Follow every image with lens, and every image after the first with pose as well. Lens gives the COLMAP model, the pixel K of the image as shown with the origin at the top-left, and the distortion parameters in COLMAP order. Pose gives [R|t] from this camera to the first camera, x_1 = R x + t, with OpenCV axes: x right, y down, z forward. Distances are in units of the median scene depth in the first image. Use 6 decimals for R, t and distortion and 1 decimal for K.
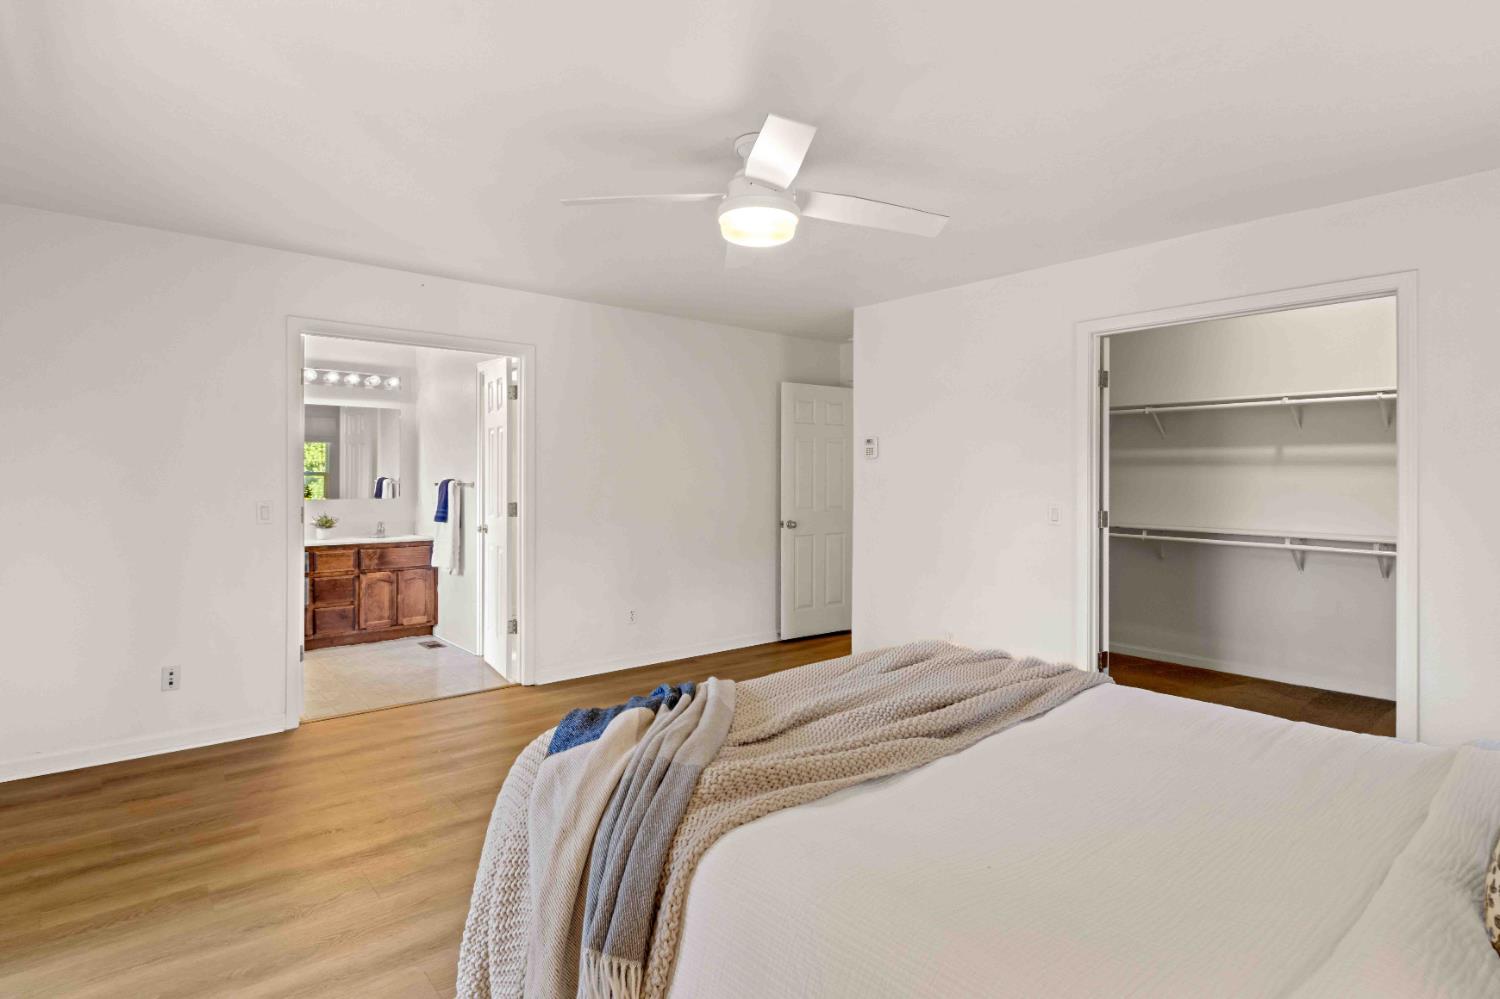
lens RADIAL K [[723.6, 0, 739.6], [0, 723.6, 480.7], [0, 0, 1]] dist [-0.000978, -0.000331]
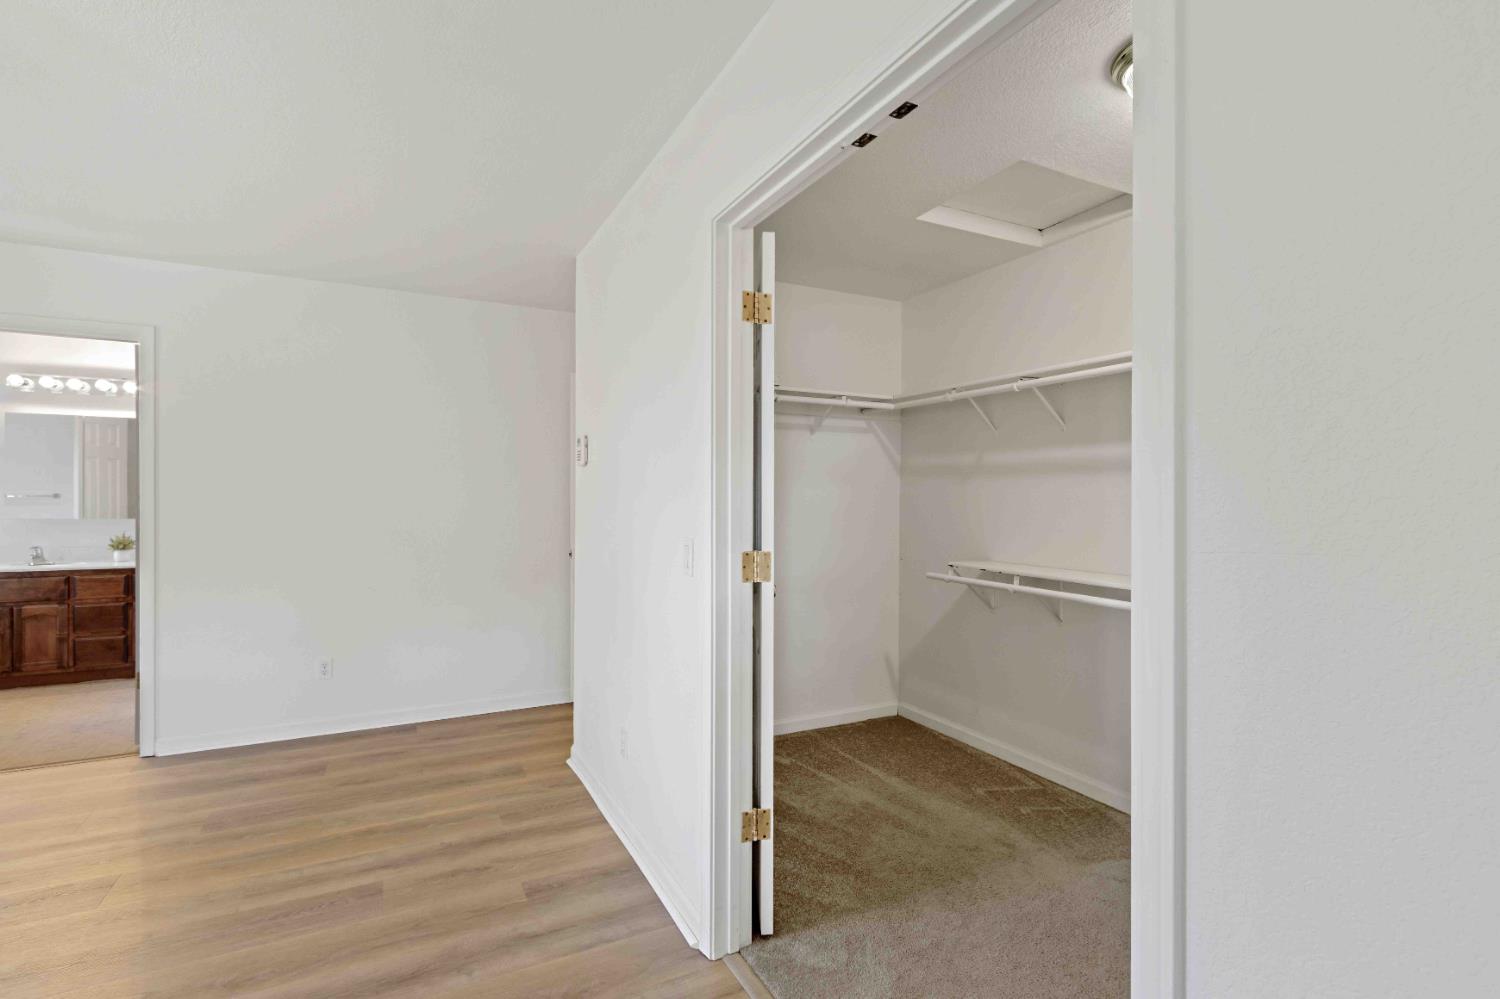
lens RADIAL K [[691.1, 0, 749.7], [0, 691.1, 490.8], [0, 0, 1]] dist [0.000992, -0.000793]
pose [[0.972615, -0.003716, -0.232392, 0.434044], [0.001449, 0.999950, -0.009924, -0.000301], [0.232417, 0.009316, 0.972572, 0.332049]]
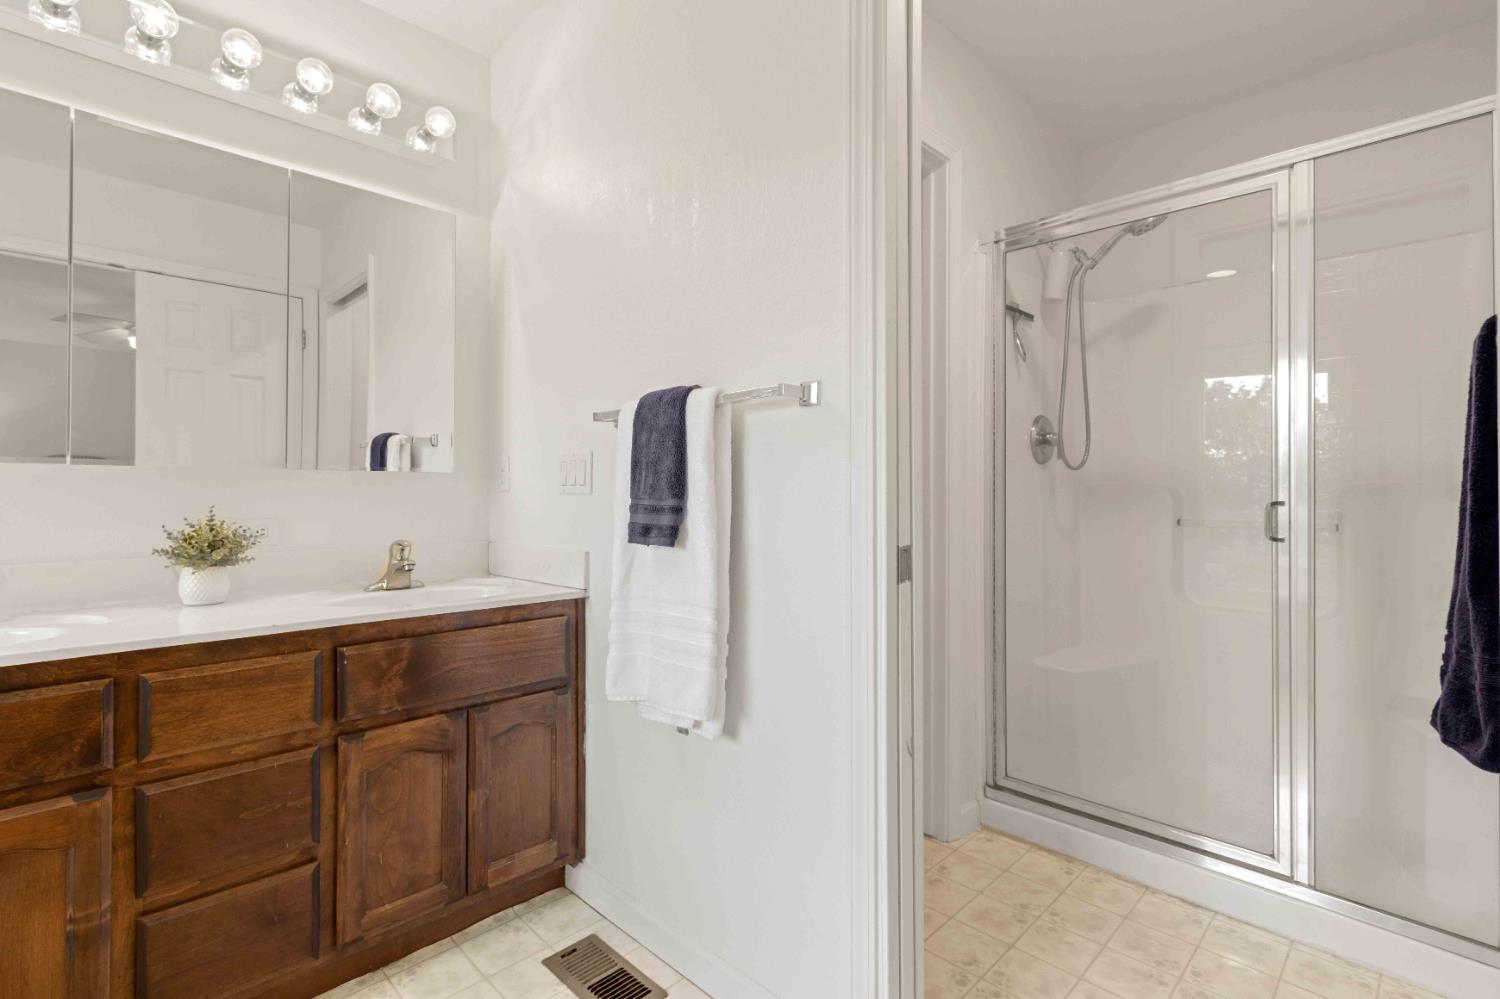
lens RADIAL K [[691.1, 0, 746.0], [0, 691.1, 487.9], [0, 0, 1]] dist [0.000992, -0.000793]
pose [[0.997104, -0.002123, 0.076025, -0.394758], [0.002924, 0.999941, -0.010422, 0.039541], [-0.075999, 0.010614, 0.997051, 0.734559]]
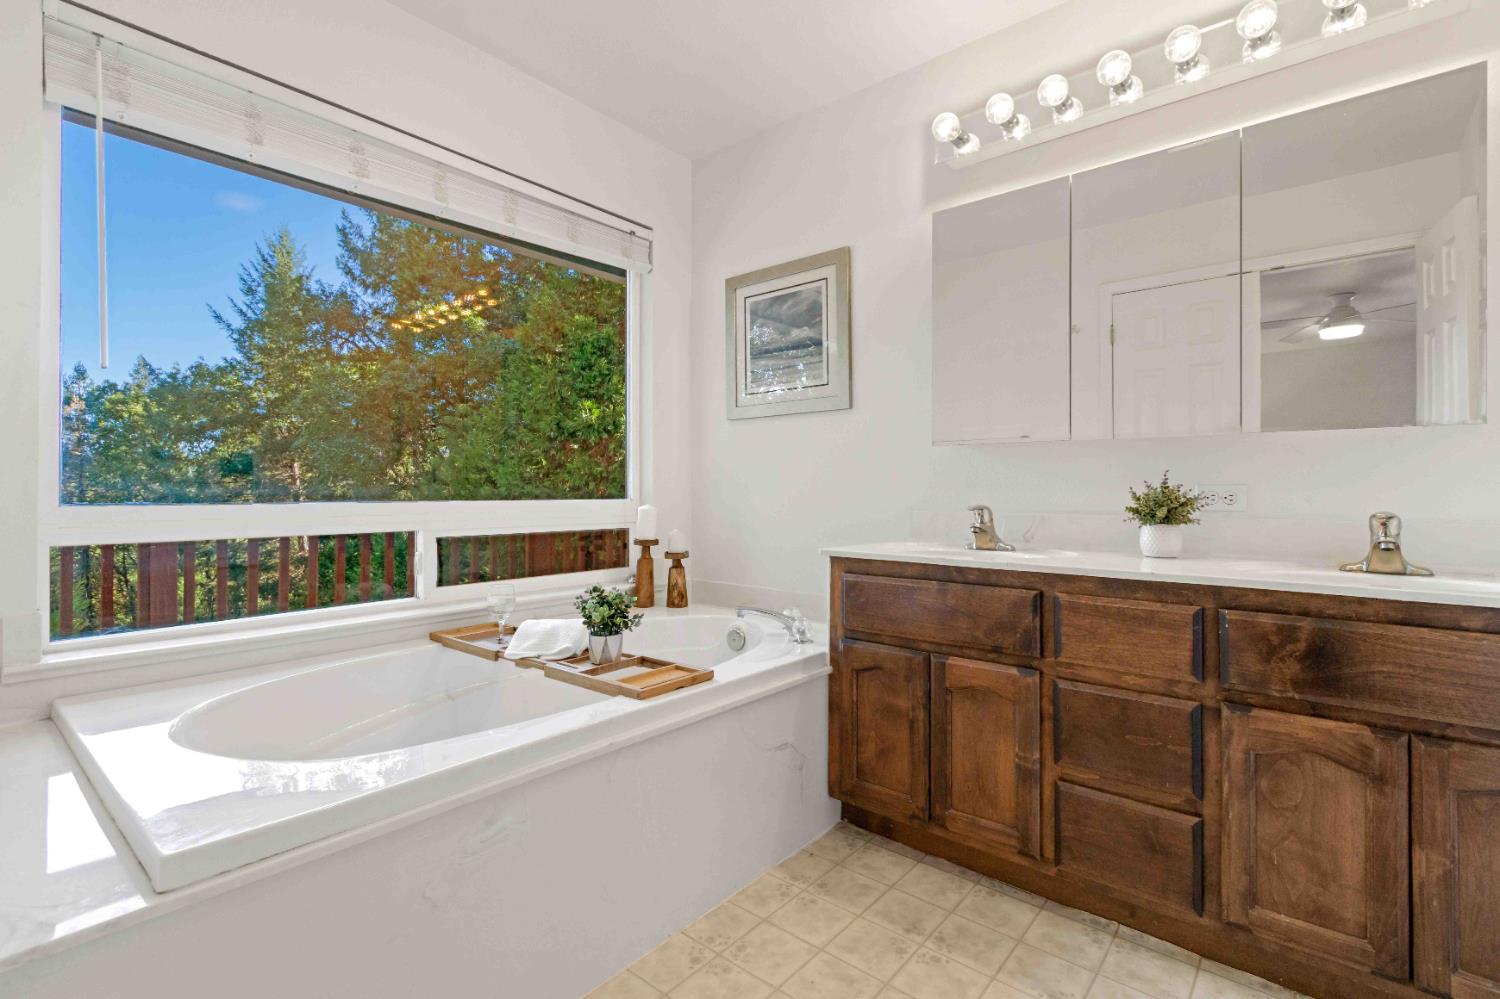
lens RADIAL K [[691.1, 0, 743.6], [0, 691.1, 490.4], [0, 0, 1]] dist [0.000992, -0.000793]
pose [[0.152217, -0.008228, -0.988313, -0.308163], [-0.005273, 0.999944, -0.009137, 0.056336], [0.988333, 0.006602, 0.152165, 0.795342]]
